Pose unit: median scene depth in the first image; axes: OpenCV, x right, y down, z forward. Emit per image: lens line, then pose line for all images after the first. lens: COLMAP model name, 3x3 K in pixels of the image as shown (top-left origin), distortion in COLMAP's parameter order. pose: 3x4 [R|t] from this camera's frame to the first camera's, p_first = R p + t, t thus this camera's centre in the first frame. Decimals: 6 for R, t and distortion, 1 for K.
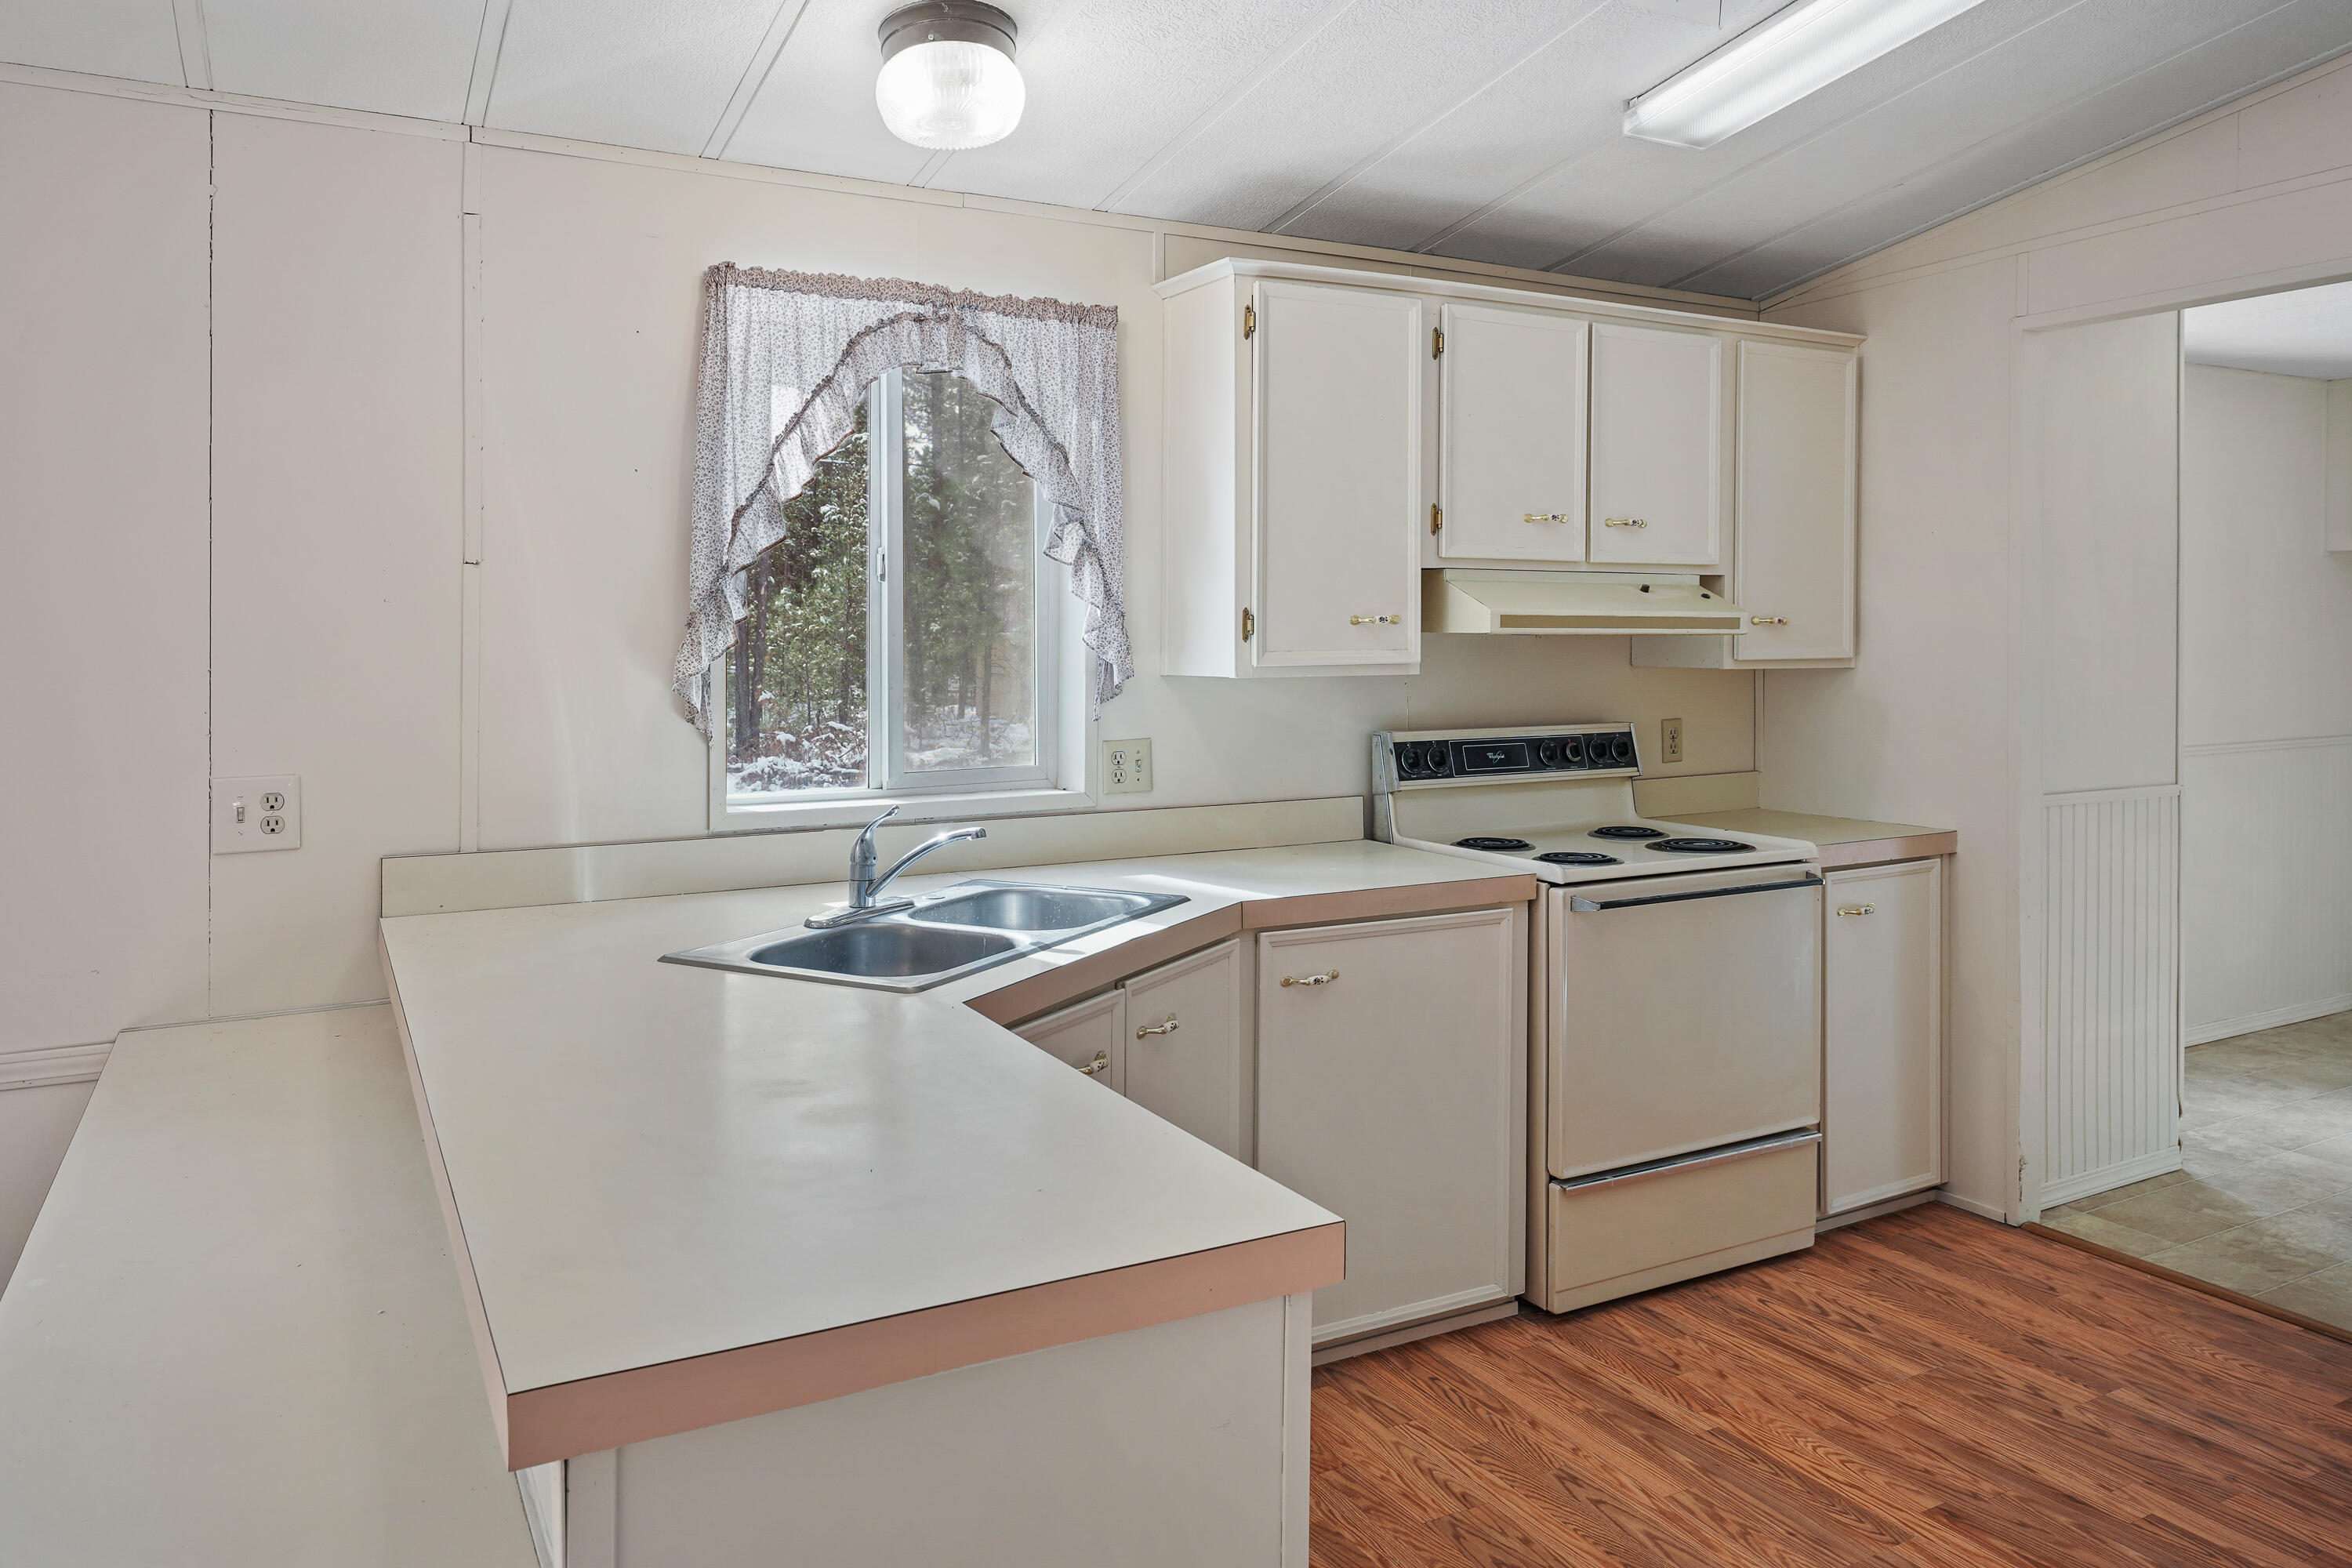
lens RADIAL K [[1587.2, 0, 1154.6], [0, 1587.2, 650.4], [0, 0, 1]] dist [-0.000771, -0.005791]
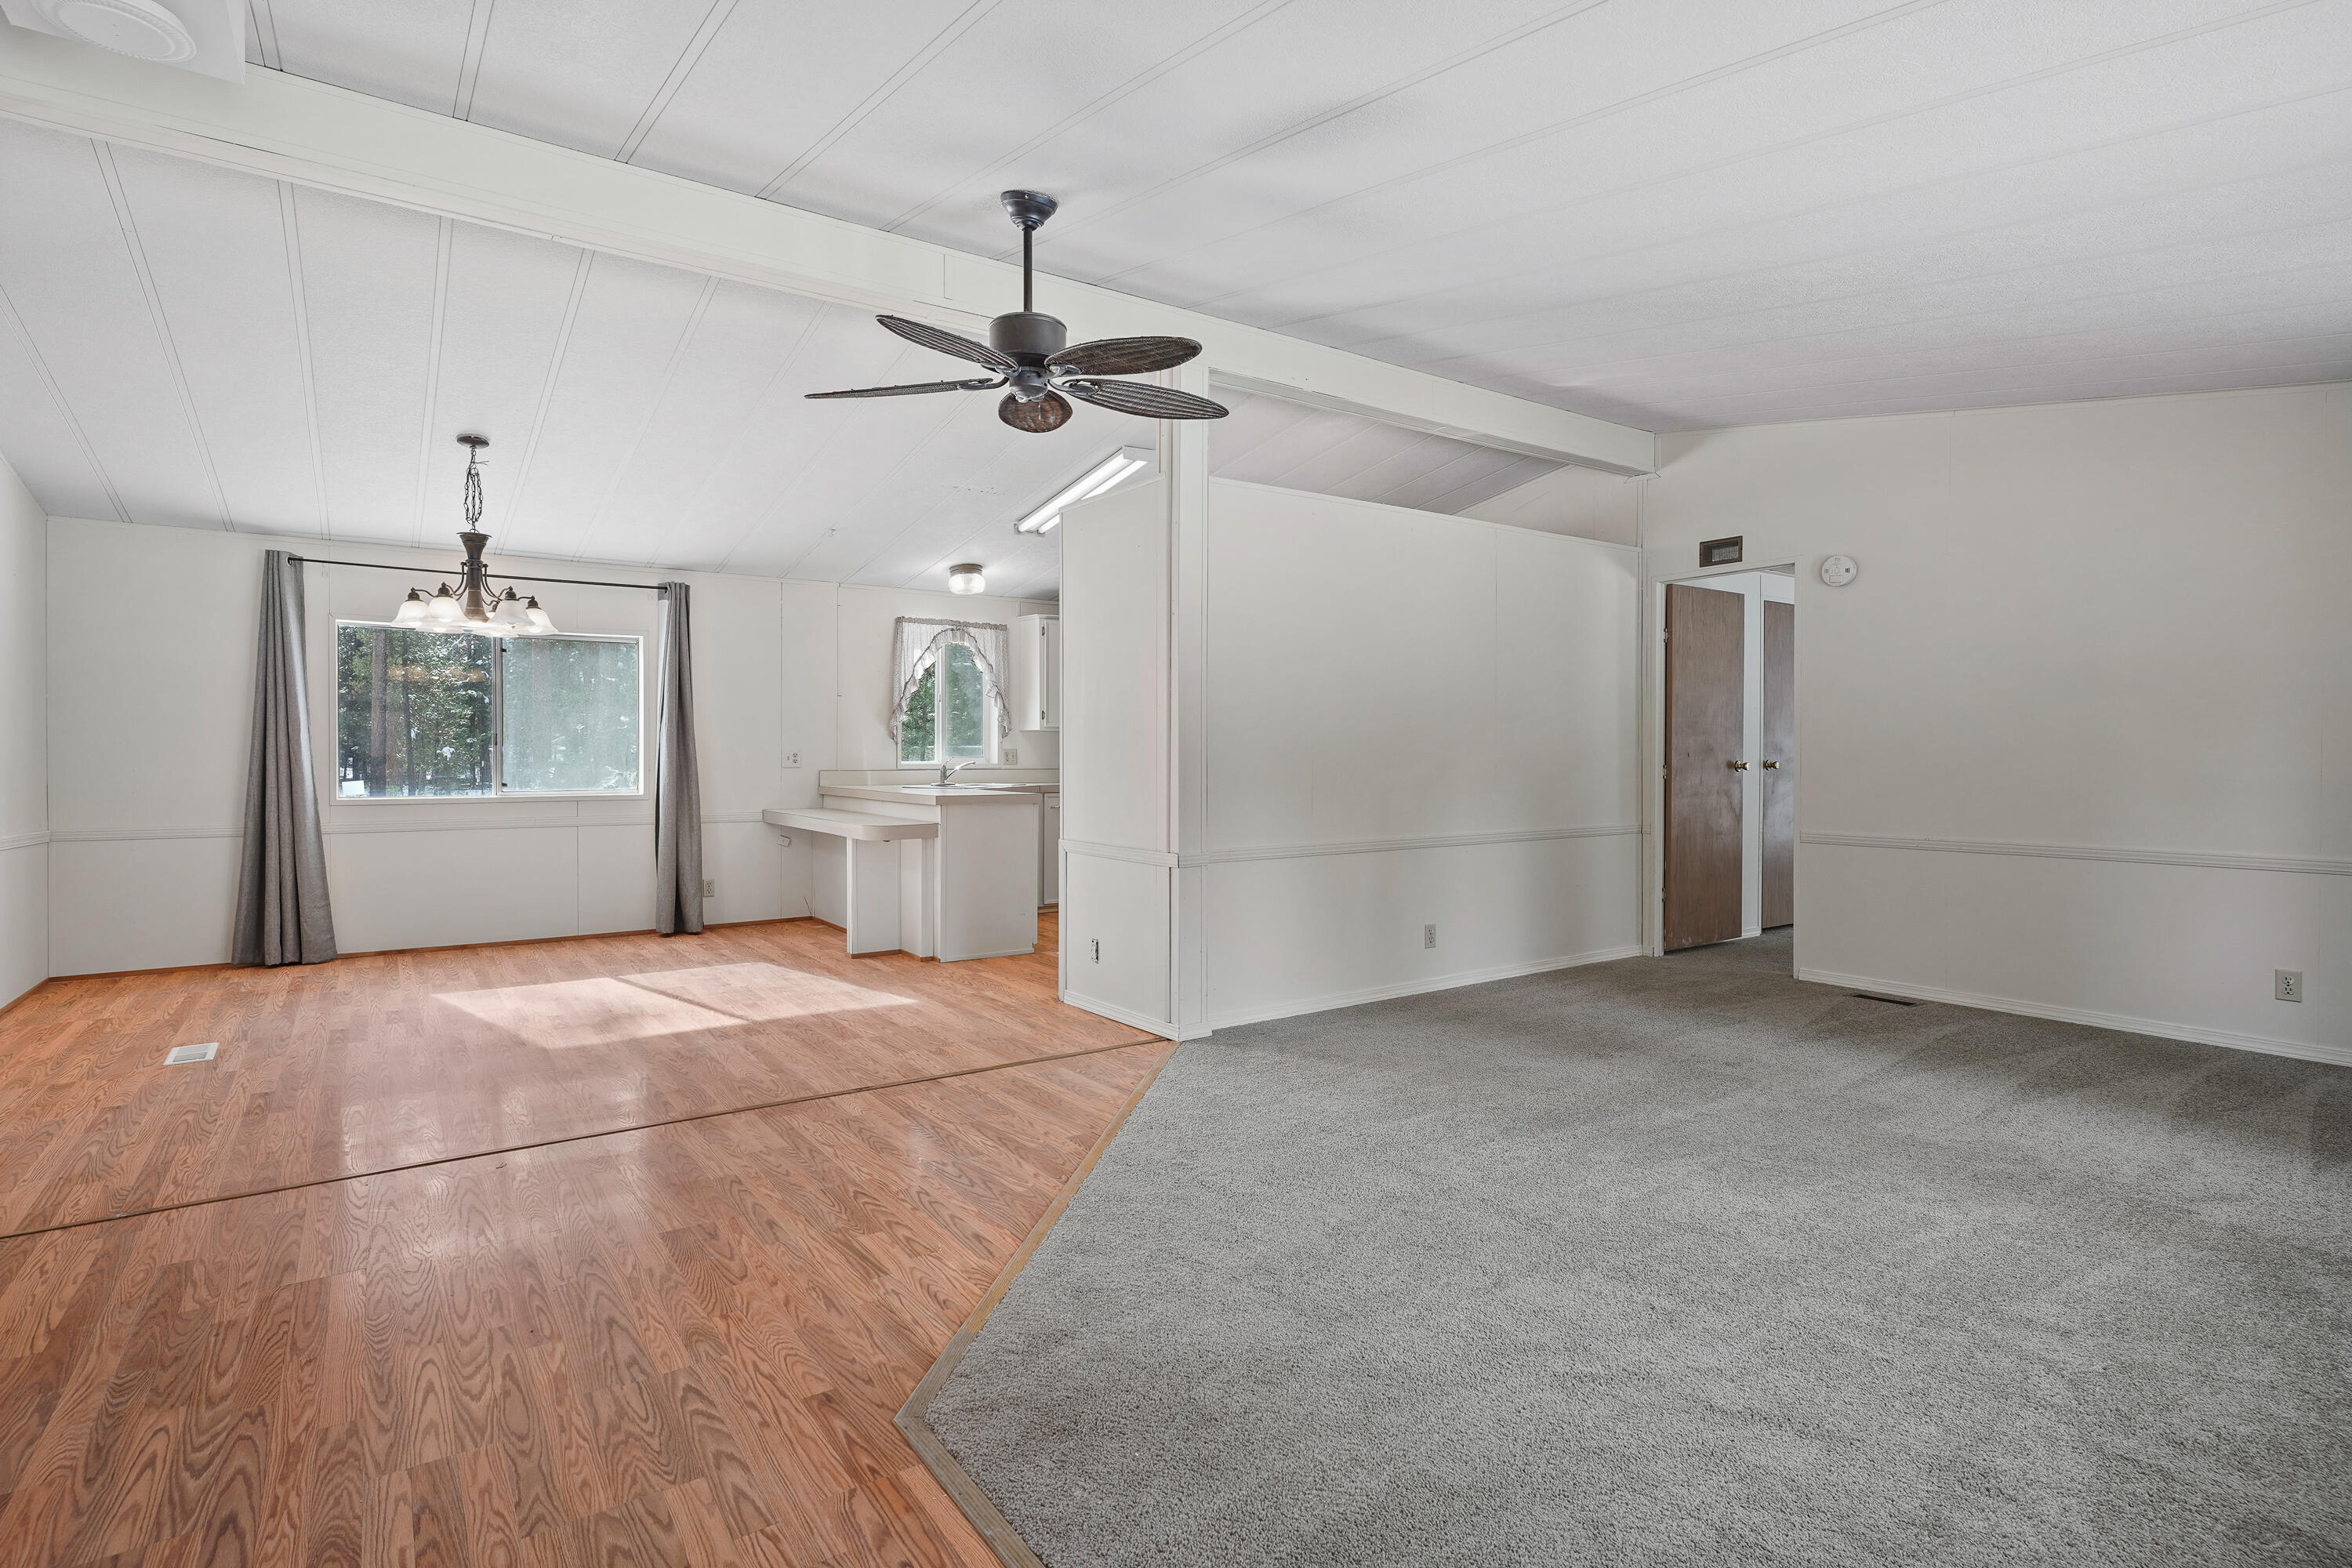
lens RADIAL K [[1176.2, 0, 1171.7], [0, 1176.2, 787.7], [0, 0, 1]] dist [-0.000623, 0.001263]
pose [[0.992377, 0.000912, 0.123236, 0.018481], [-0.003627, 0.999756, 0.021809, 0.090675], [-0.123186, -0.022090, 0.992138, -1.715180]]
